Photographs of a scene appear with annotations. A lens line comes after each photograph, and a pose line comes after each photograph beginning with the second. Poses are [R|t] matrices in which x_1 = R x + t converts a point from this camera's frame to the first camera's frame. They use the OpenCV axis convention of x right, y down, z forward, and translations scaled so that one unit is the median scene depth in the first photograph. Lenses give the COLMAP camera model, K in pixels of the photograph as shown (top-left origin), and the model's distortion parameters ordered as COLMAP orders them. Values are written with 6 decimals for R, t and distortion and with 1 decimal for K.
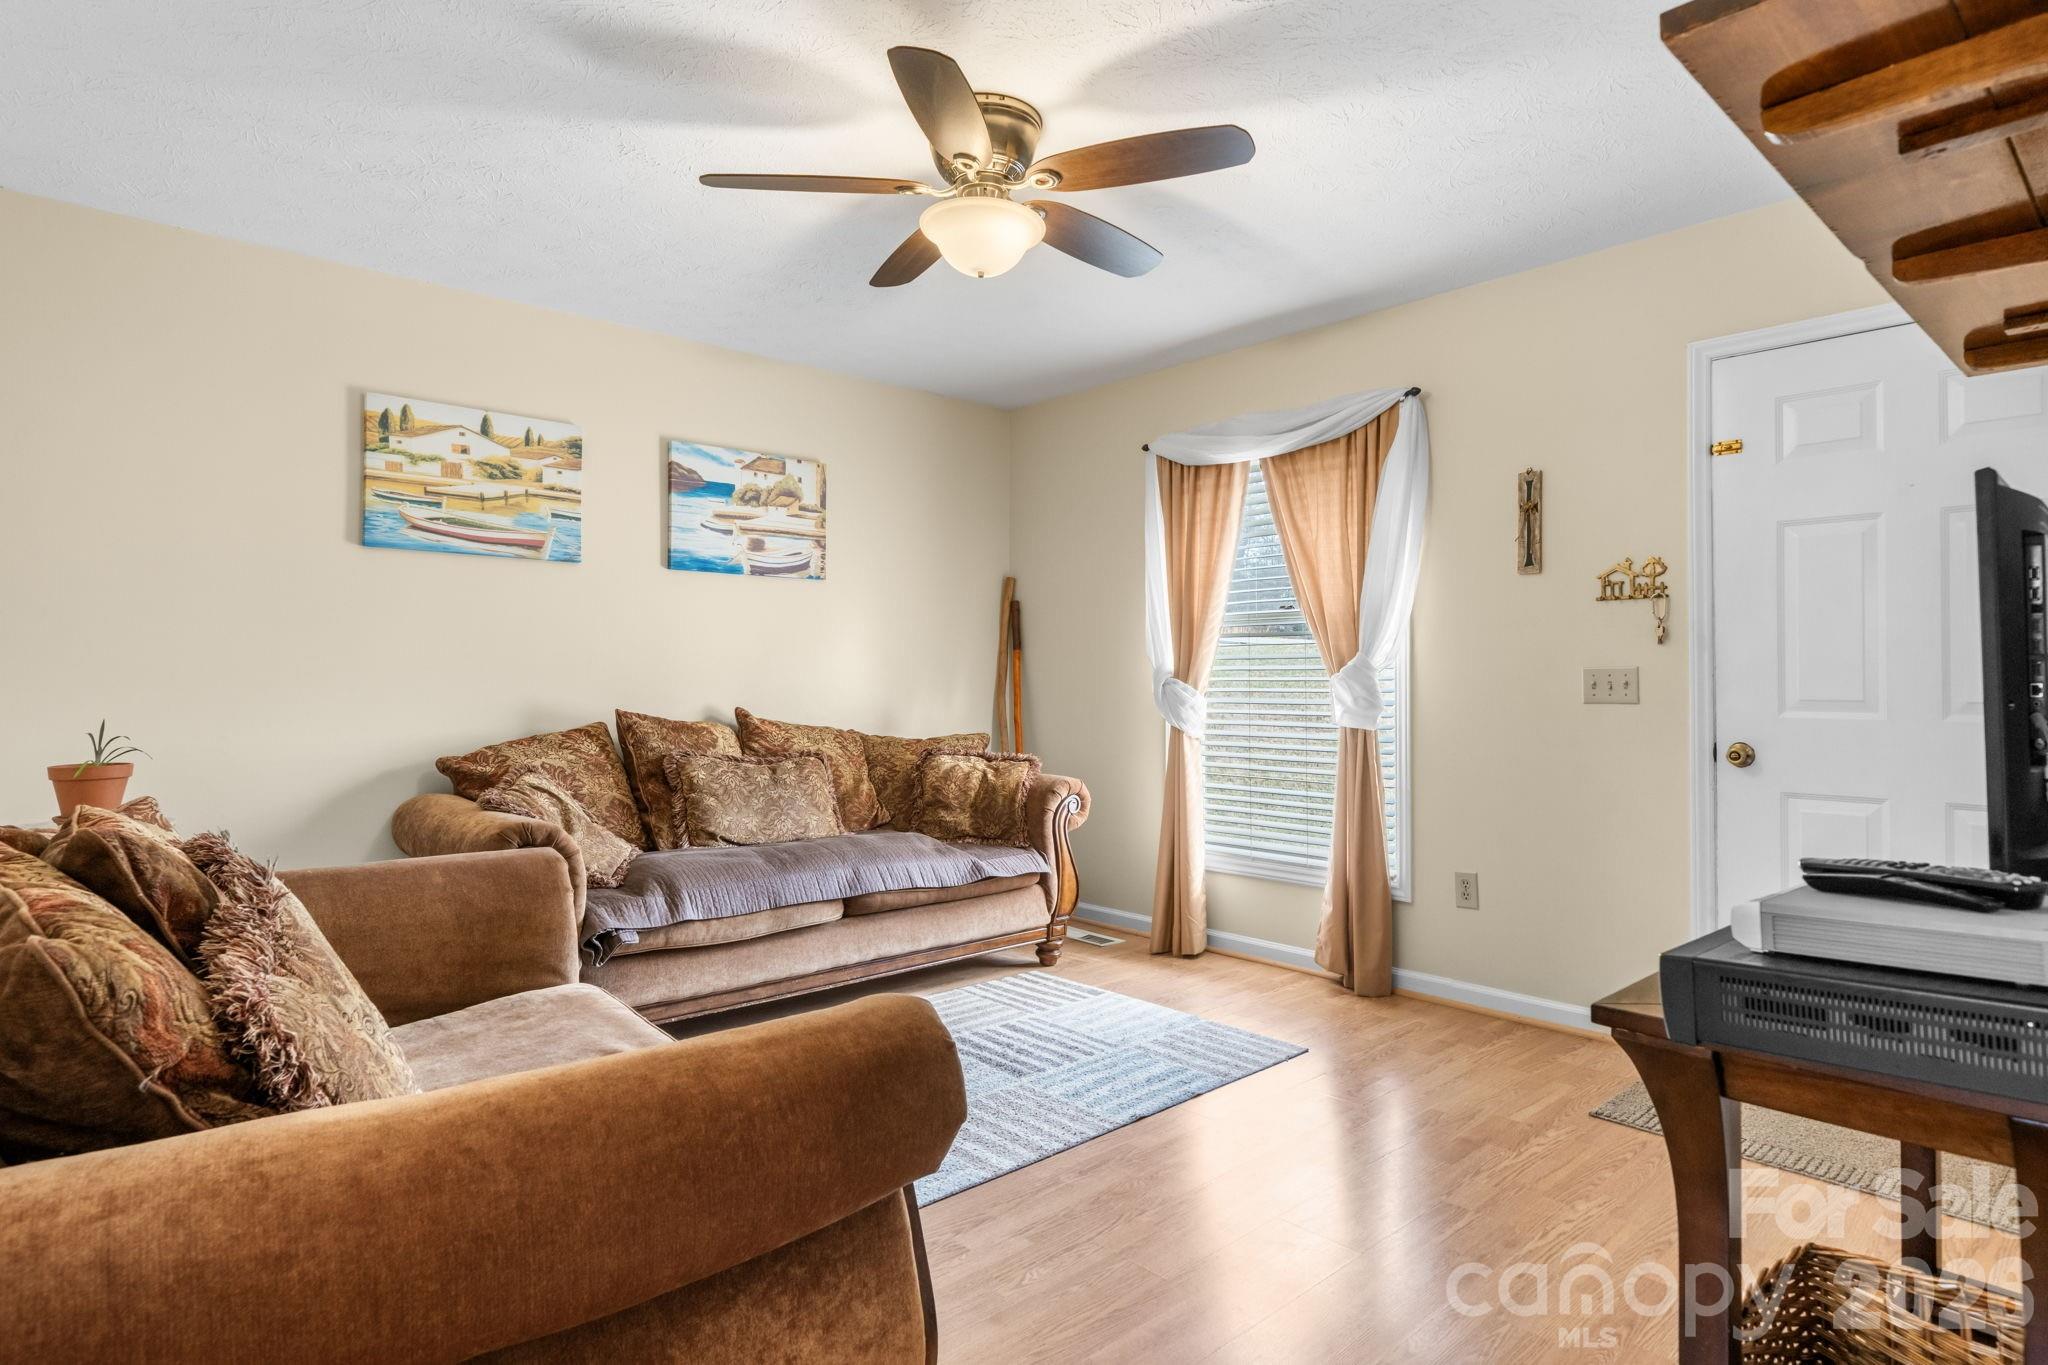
lens RADIAL K [[1093.9, 0, 1024.8], [0, 1093.9, 652.8], [0, 0, 1]] dist [0.002058, 0.000678]
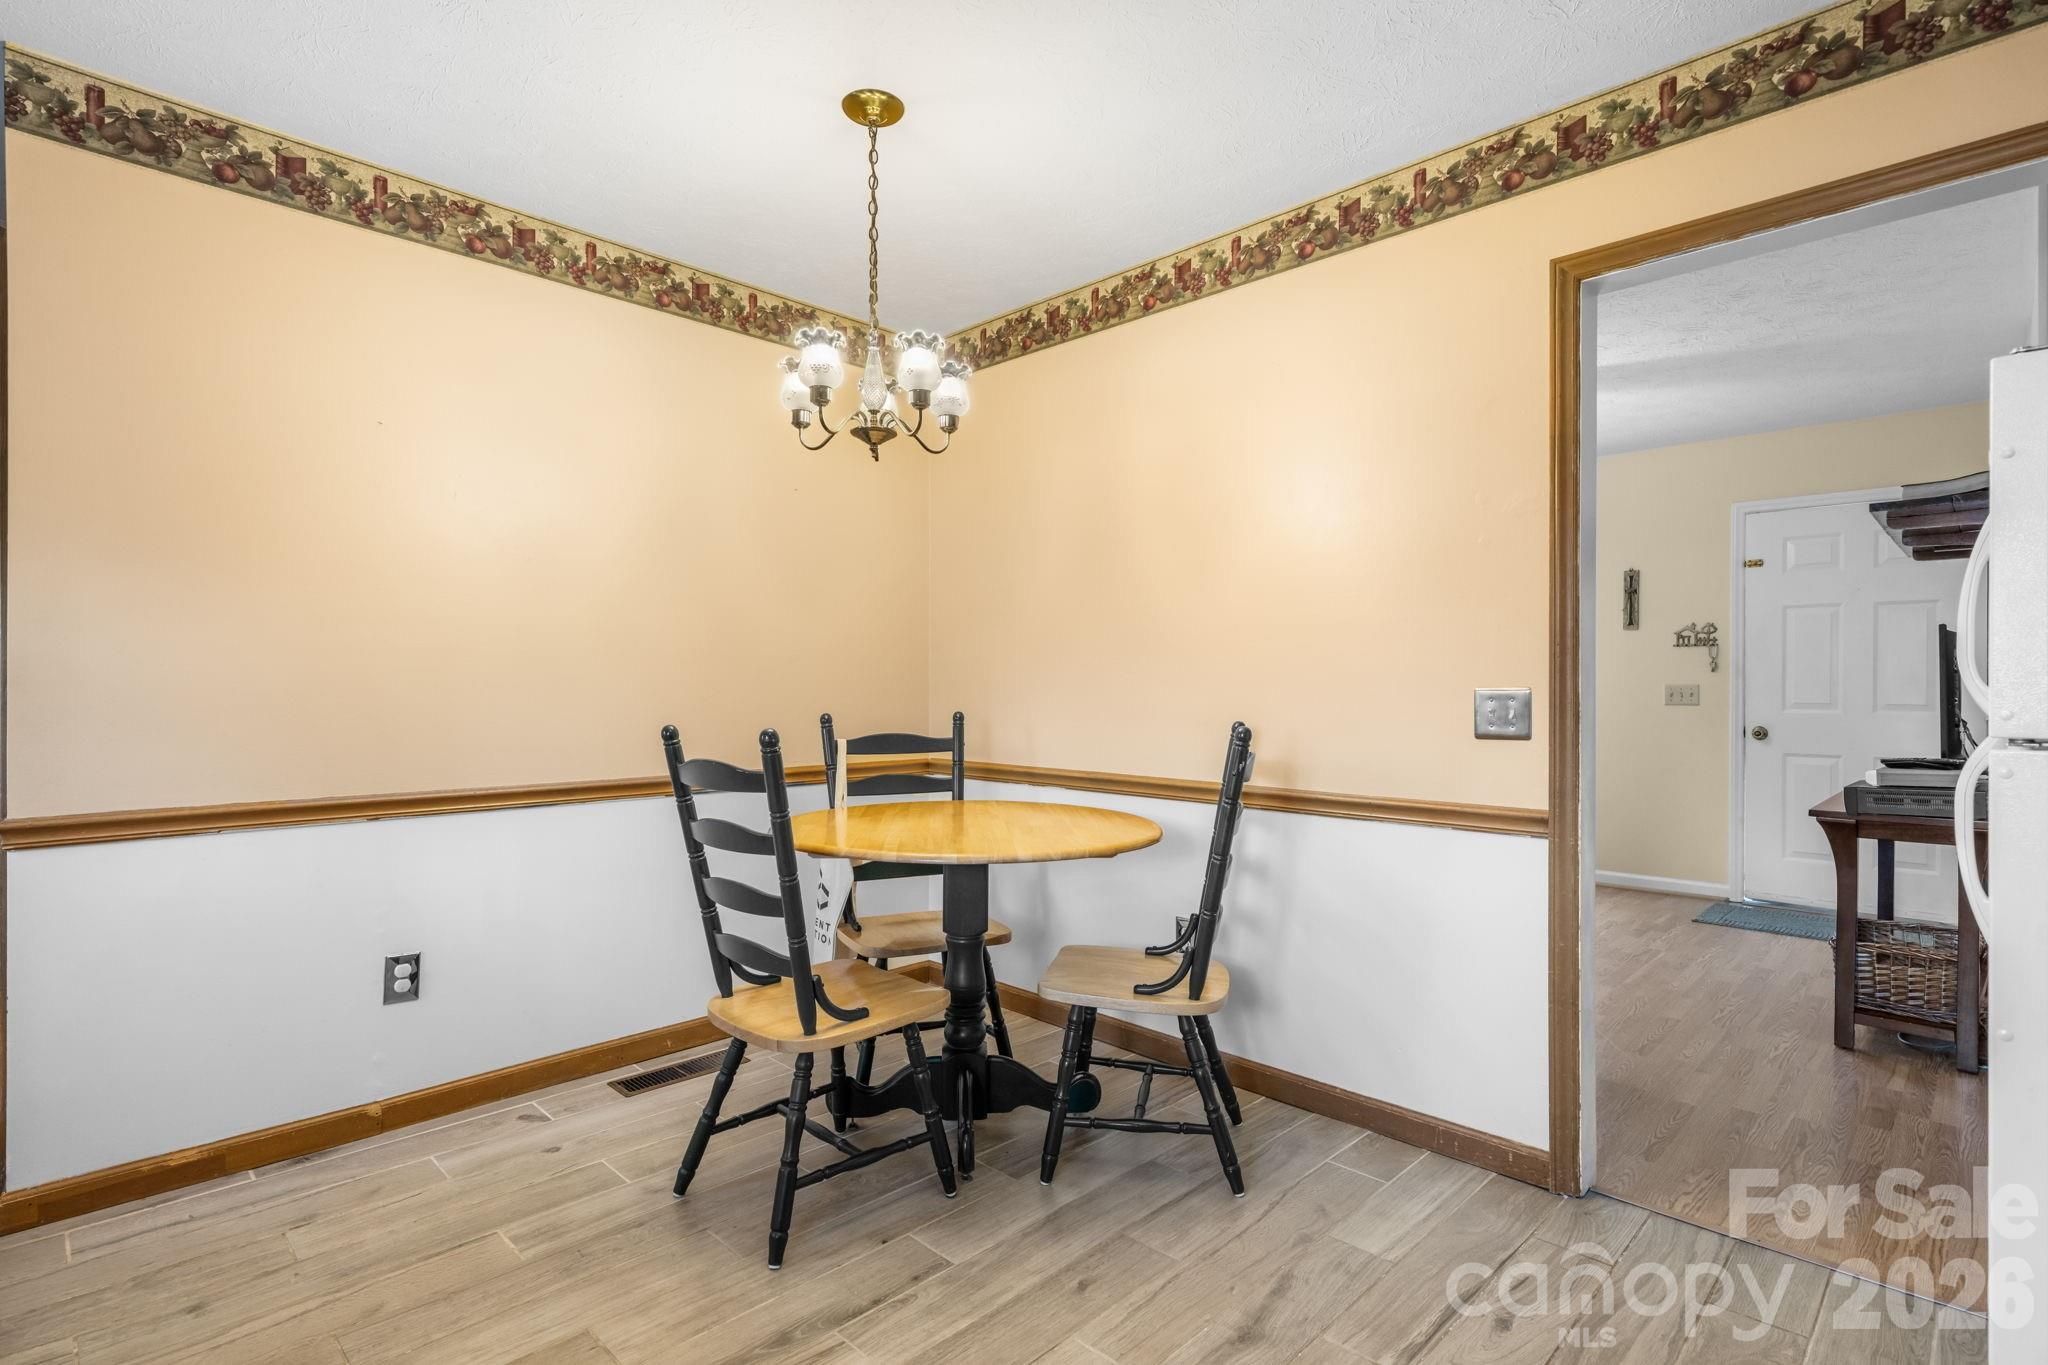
lens RADIAL K [[990.8, 0, 1024.0], [0, 990.8, 682.5], [0, 0, 1]] dist [-0.001199, -0.000238]
pose [[0.998778, -0.002535, 0.049361, -0.638031], [0.001345, 0.999708, 0.024144, -0.031772], [-0.049408, -0.024048, 0.998489, -0.571392]]
